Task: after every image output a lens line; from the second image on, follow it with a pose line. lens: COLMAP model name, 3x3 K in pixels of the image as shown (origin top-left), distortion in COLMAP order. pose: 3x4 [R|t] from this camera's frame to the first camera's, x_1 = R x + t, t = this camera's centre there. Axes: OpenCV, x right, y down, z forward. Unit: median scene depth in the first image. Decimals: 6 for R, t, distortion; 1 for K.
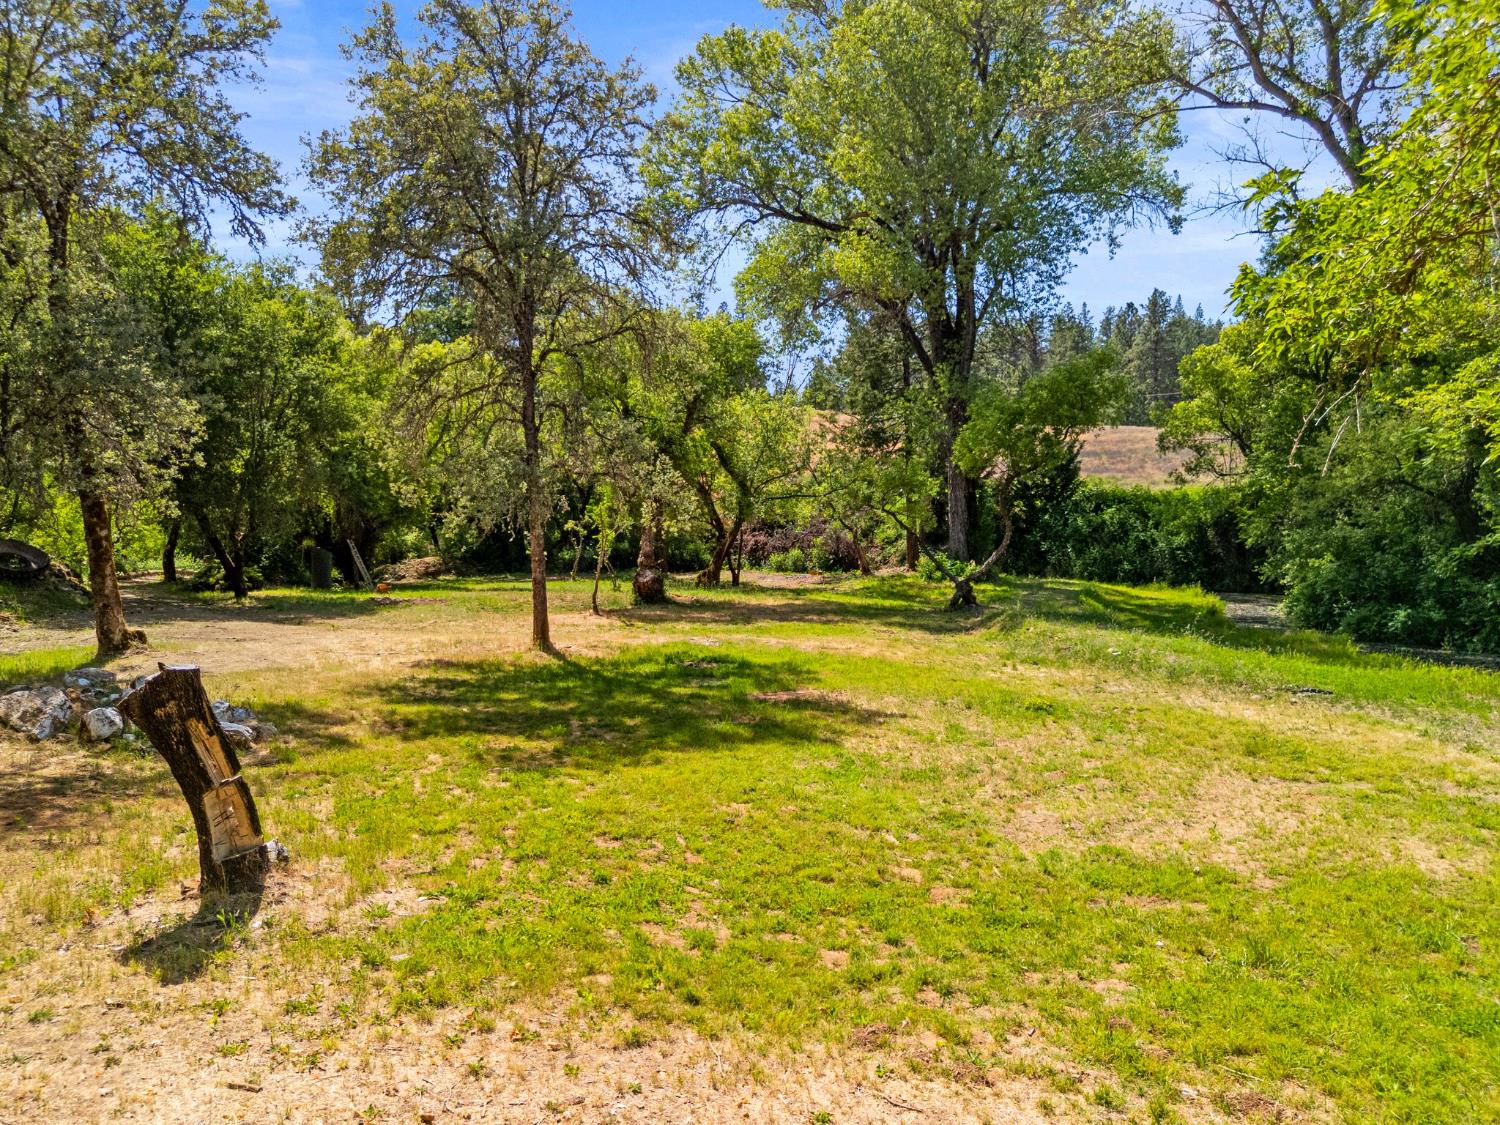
lens RADIAL K [[1090.6, 0, 746.4], [0, 1090.6, 566.9], [0, 0, 1]] dist [0.004713, -0.003691]
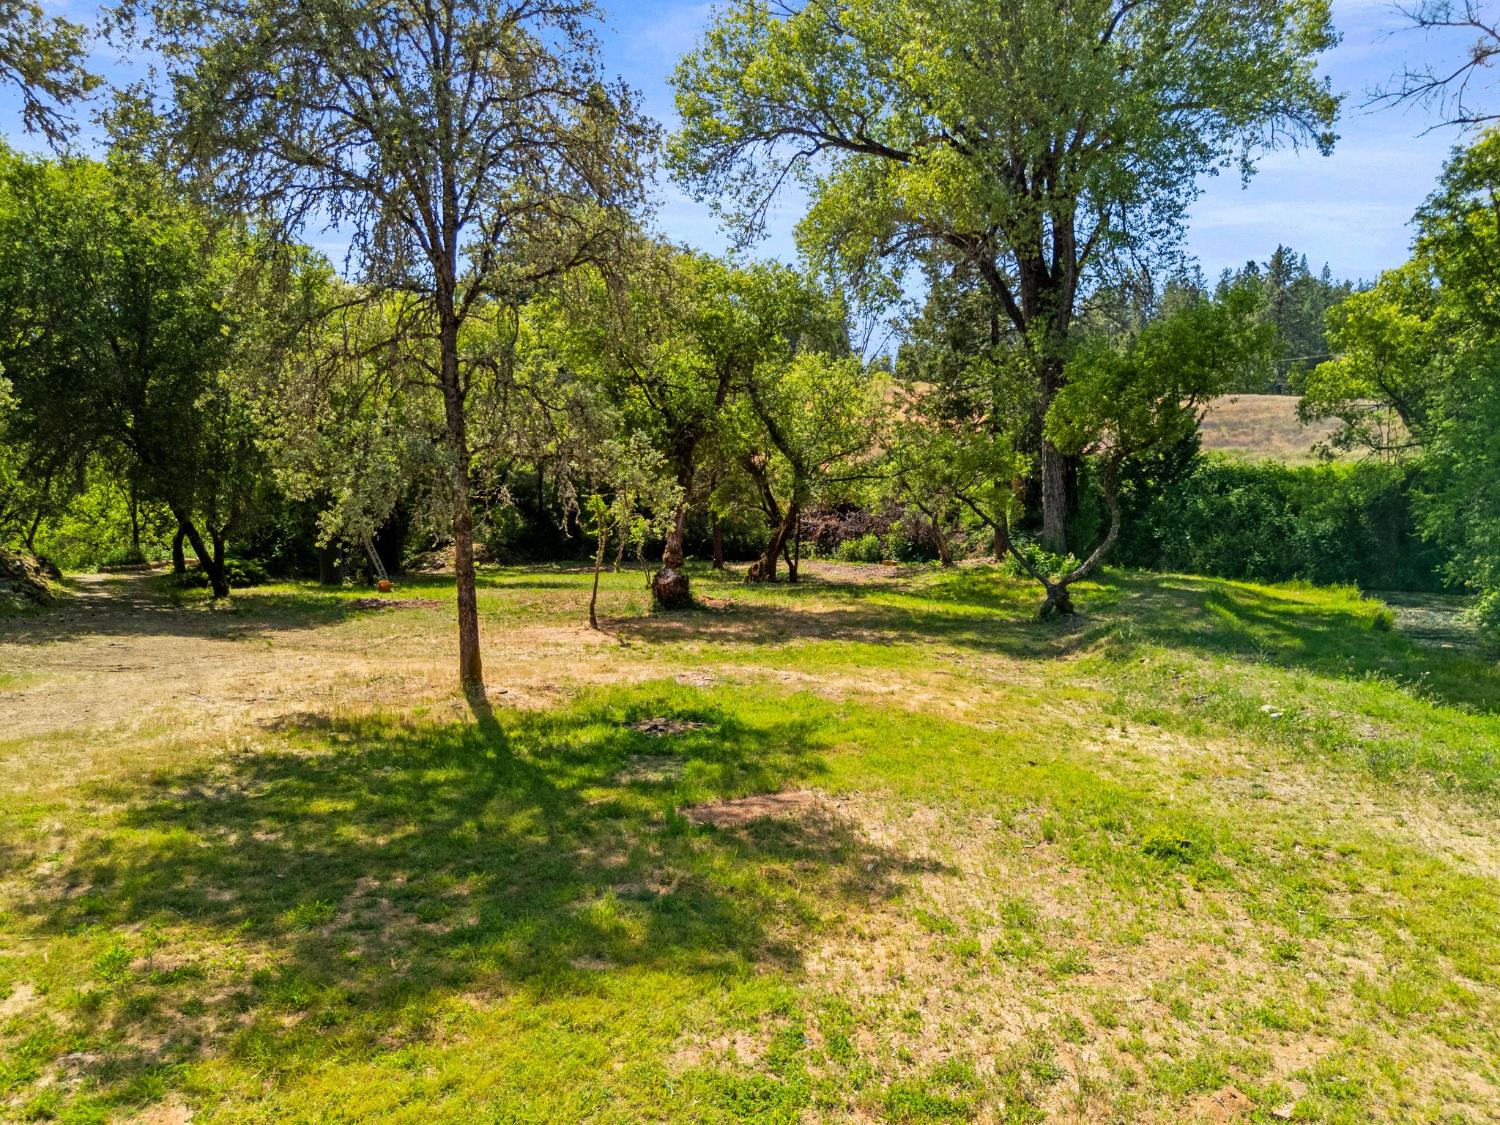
lens RADIAL K [[1090.6, 0, 749.4], [0, 1090.6, 564.4], [0, 0, 1]] dist [0.004713, -0.003691]
pose [[0.996256, 0.001572, -0.086441, 0.033522], [0.000146, 0.999803, 0.019862, -0.013988], [0.086456, -0.019800, 0.996059, 0.142615]]
